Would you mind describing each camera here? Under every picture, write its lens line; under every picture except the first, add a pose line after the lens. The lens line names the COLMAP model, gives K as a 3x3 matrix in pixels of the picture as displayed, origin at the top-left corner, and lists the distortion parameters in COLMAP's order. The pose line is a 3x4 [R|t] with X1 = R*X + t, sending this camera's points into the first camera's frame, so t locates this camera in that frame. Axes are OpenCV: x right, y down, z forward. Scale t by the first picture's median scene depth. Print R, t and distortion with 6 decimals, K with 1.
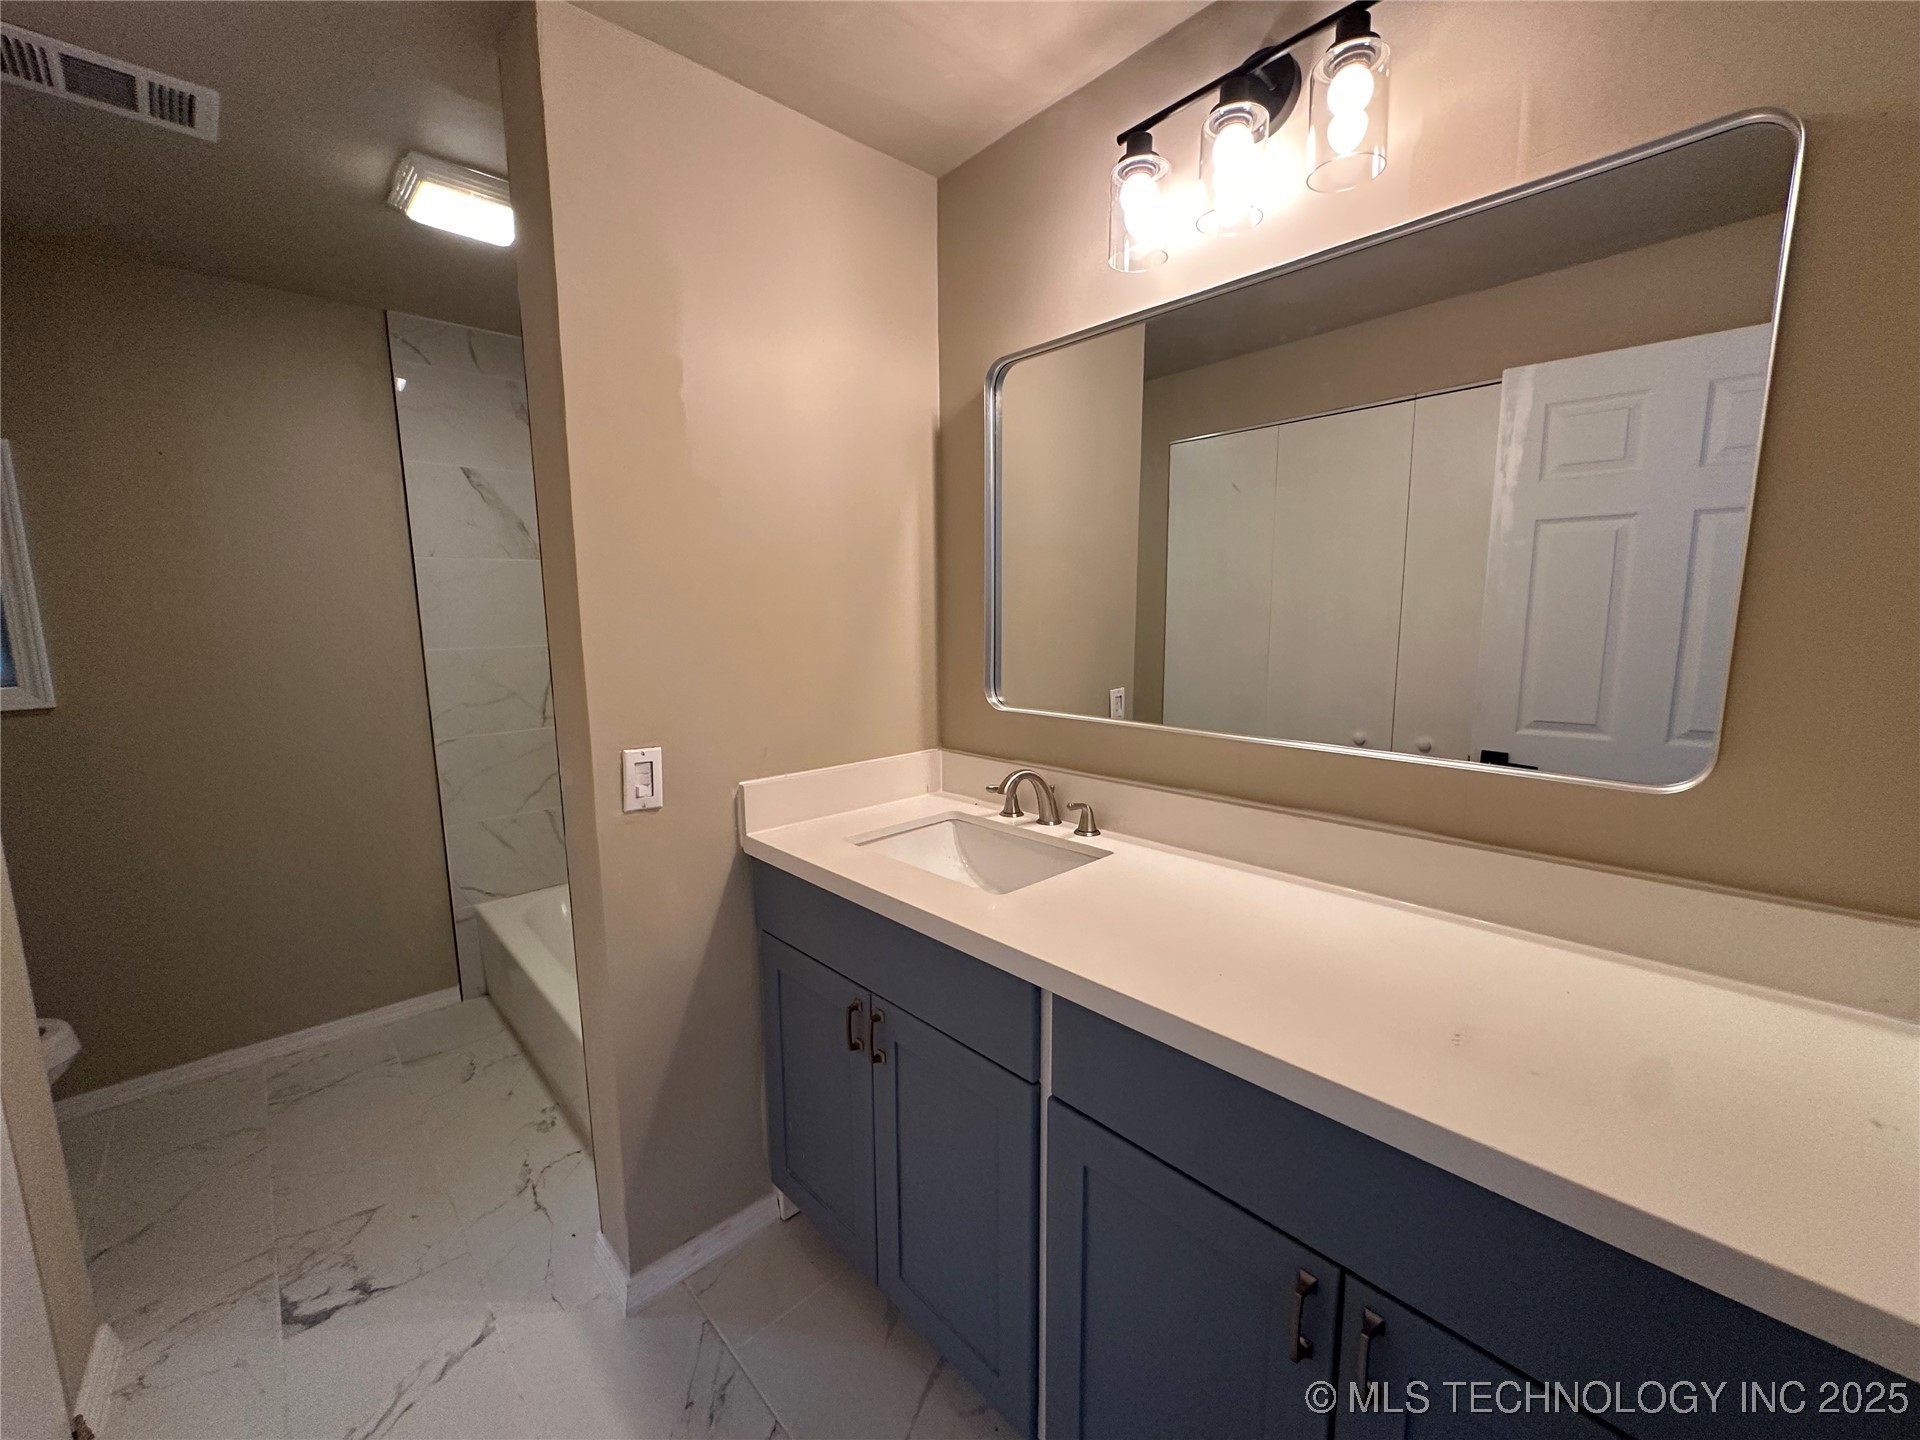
lens RADIAL K [[765.3, 0, 960.6], [0, 765.3, 720.6], [0, 0, 1]] dist [-0.001746, -0.000233]
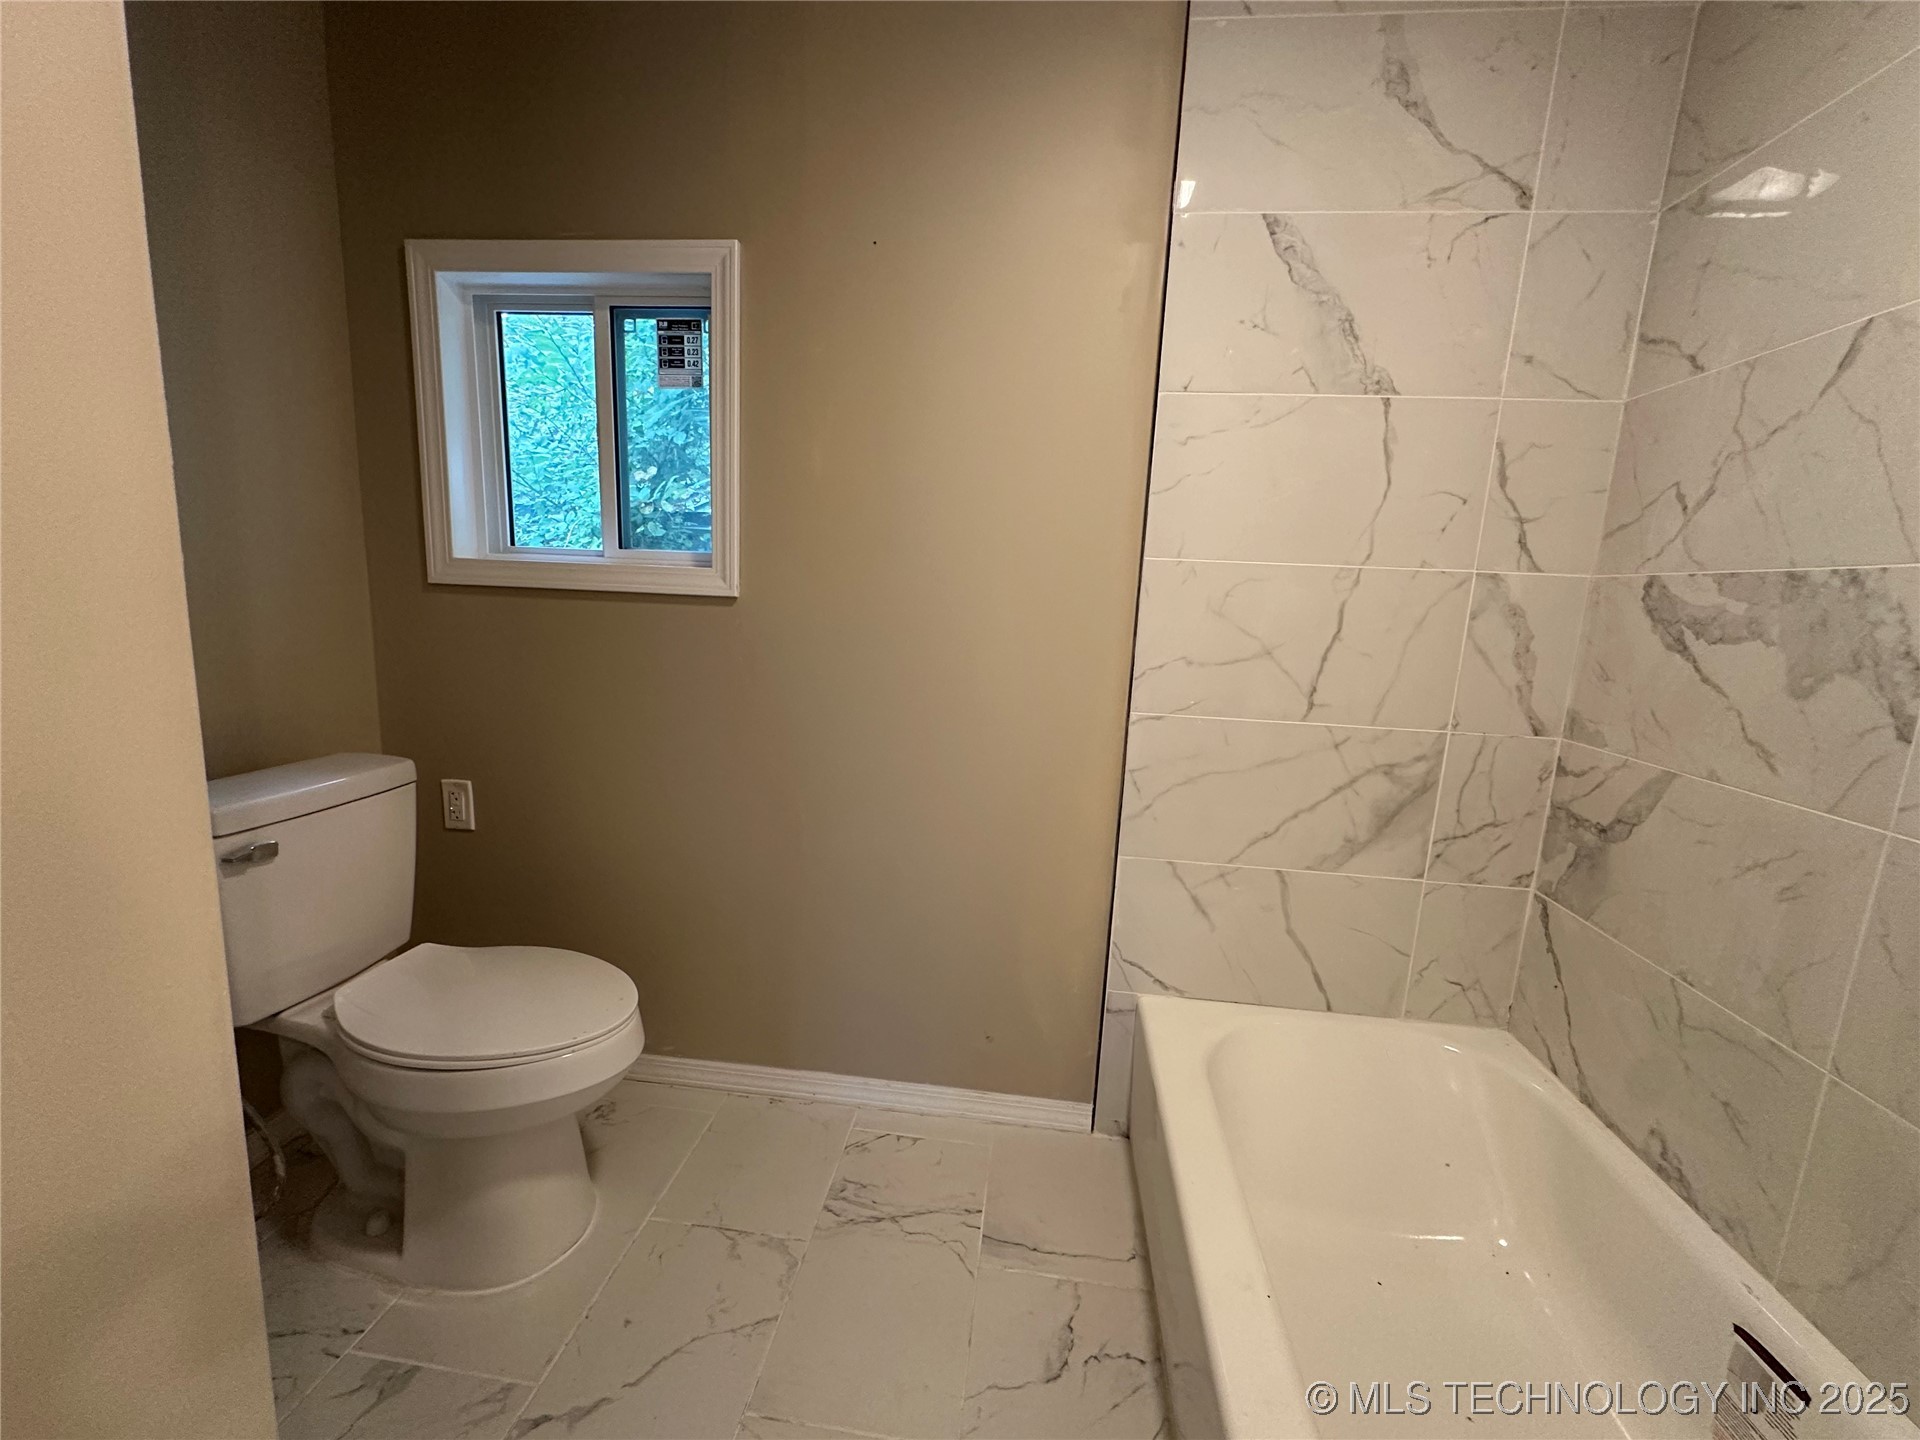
lens RADIAL K [[765.3, 0, 960.6], [0, 765.3, 720.6], [0, 0, 1]] dist [-0.001746, -0.000233]
pose [[0.644427, 0.172600, -0.744932, -0.329870], [-0.162580, 0.982845, 0.087080, 0.001289], [0.747182, 0.064994, 0.661433, 0.508979]]
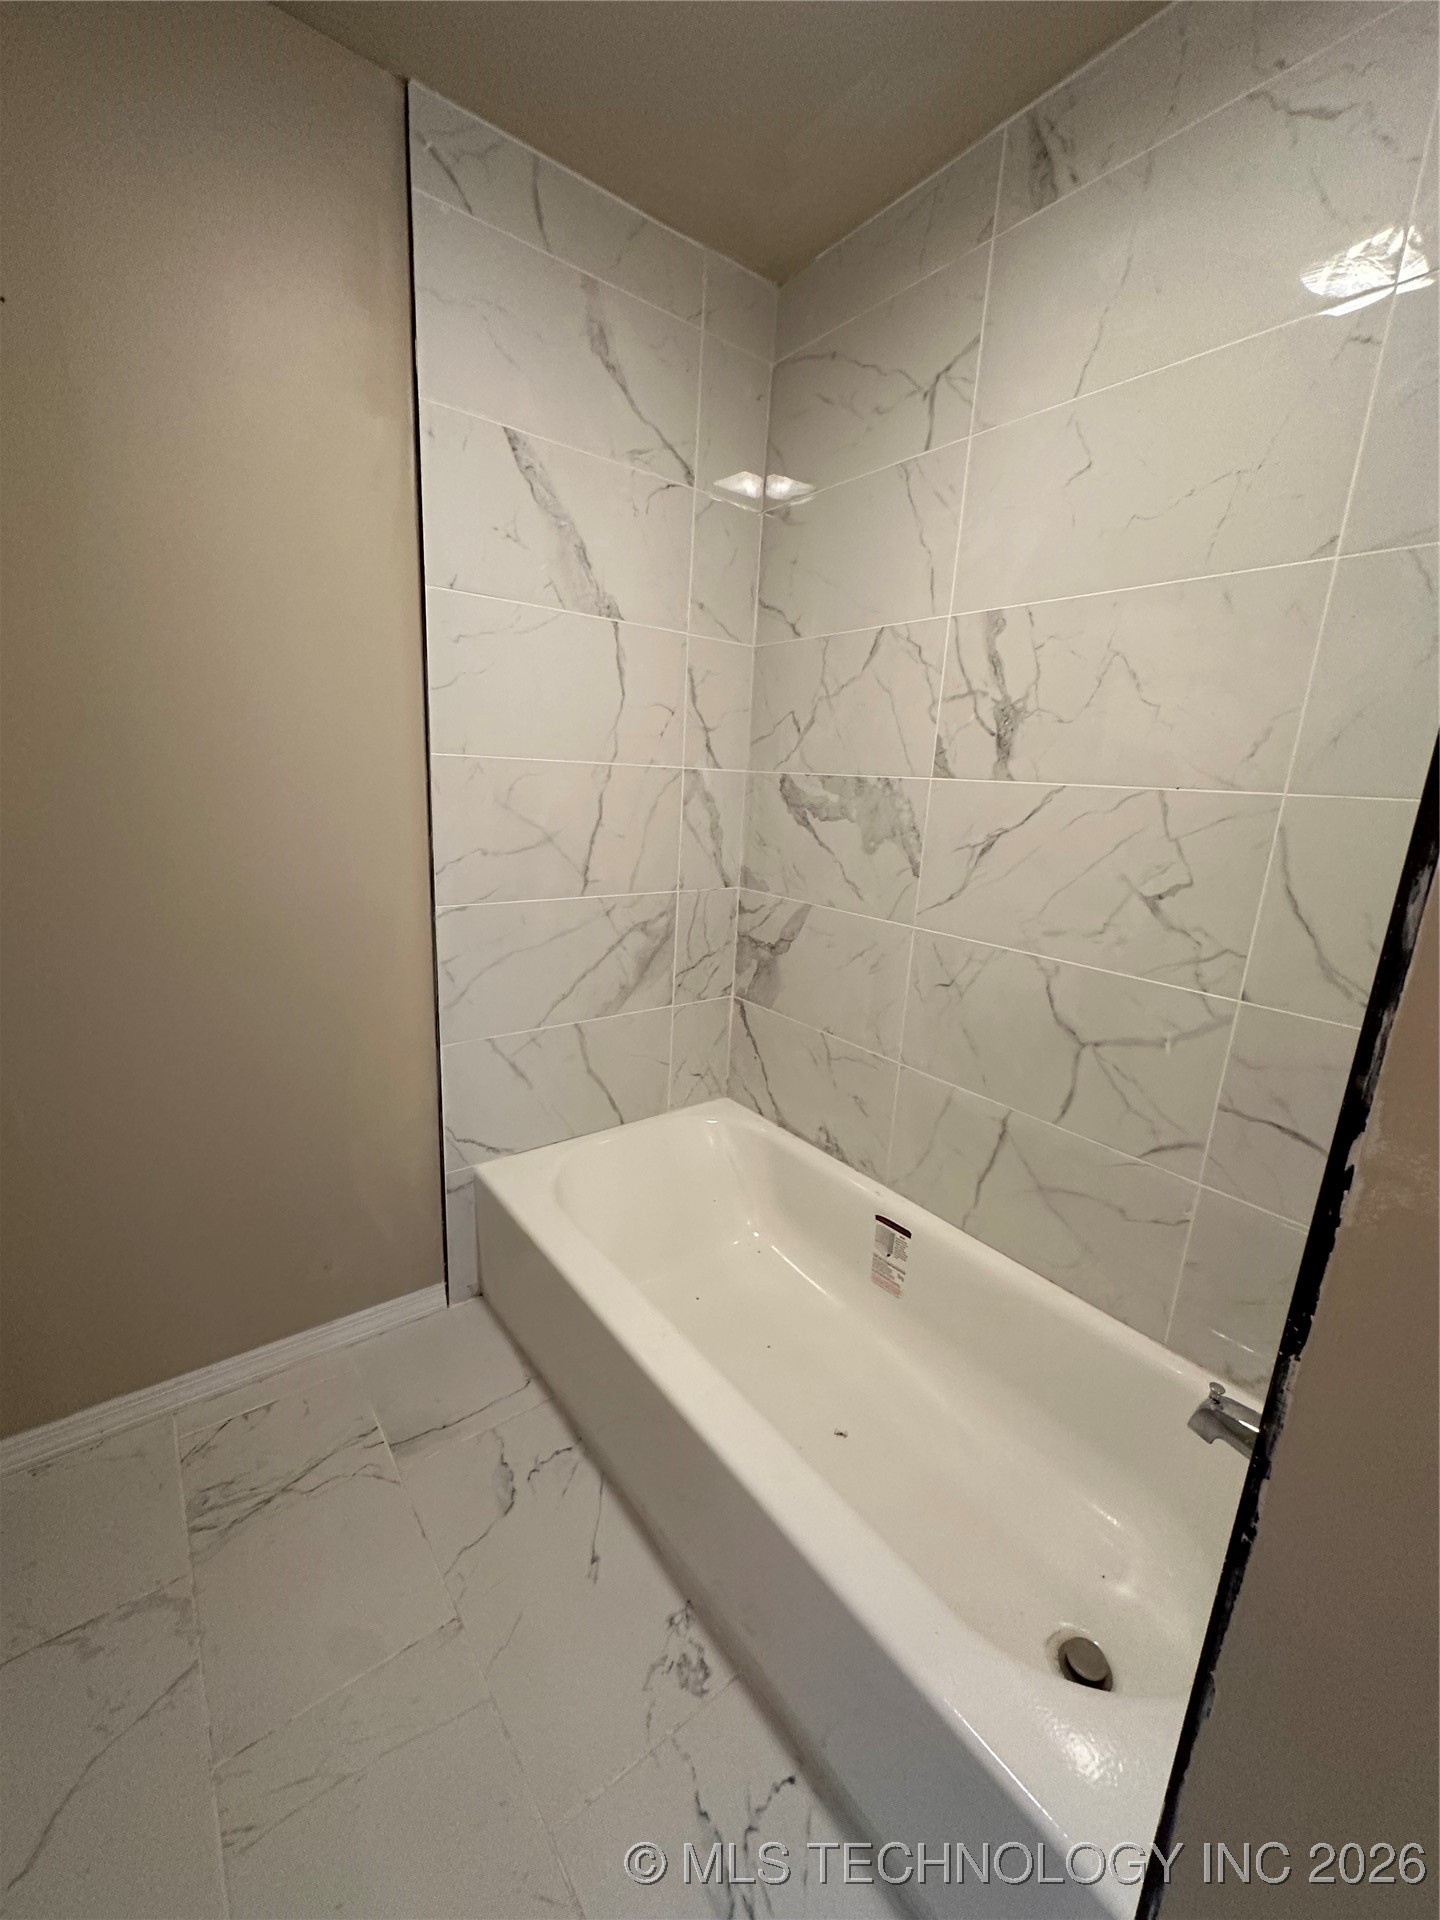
lens RADIAL K [[765.3, 0, 720.0], [0, 765.3, 960.0], [0, 0, 1]] dist [-0.001746, -0.000233]
pose [[0.993746, 0.084146, -0.073405, -0.416497], [-0.077054, 0.992527, 0.094621, -0.007326], [0.080819, -0.088373, 0.992803, 0.413273]]
